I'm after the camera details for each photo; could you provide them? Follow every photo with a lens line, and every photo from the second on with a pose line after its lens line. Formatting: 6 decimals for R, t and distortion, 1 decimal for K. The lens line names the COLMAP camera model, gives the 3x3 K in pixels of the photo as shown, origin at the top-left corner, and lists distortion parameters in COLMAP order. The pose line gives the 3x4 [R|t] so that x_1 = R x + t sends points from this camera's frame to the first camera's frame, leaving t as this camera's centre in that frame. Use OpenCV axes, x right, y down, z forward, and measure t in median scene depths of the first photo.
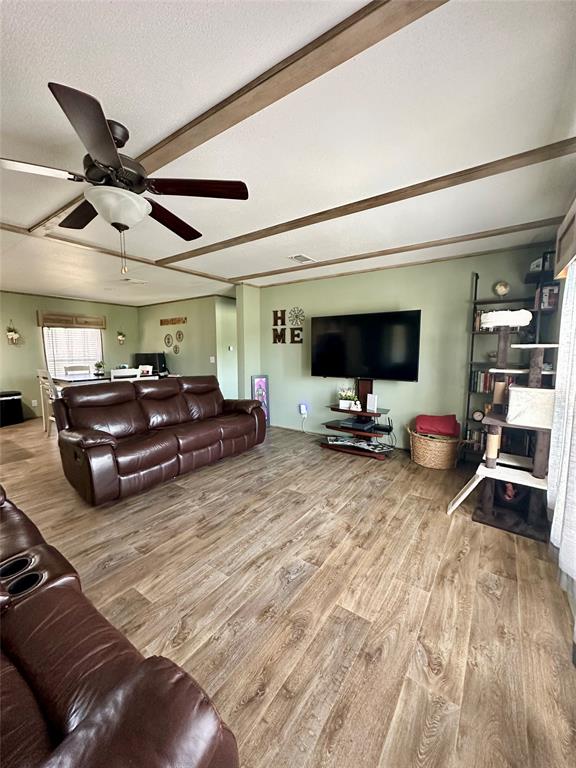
lens RADIAL K [[306.1, 0, 287.8], [0, 306.1, 384.8], [0, 0, 1]] dist [-0.000205, -0.000348]
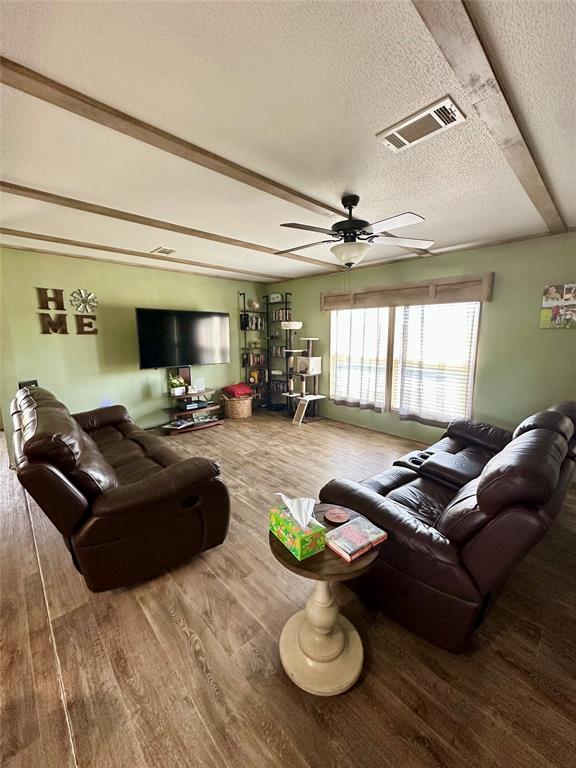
lens RADIAL K [[306.1, 0, 288.2], [0, 306.1, 384.6], [0, 0, 1]] dist [-0.000205, -0.000348]
pose [[0.191476, -0.155759, 0.969059, -0.688047], [0.110722, 0.984453, 0.136355, -0.056958], [-0.975232, 0.081187, 0.205745, 0.326816]]
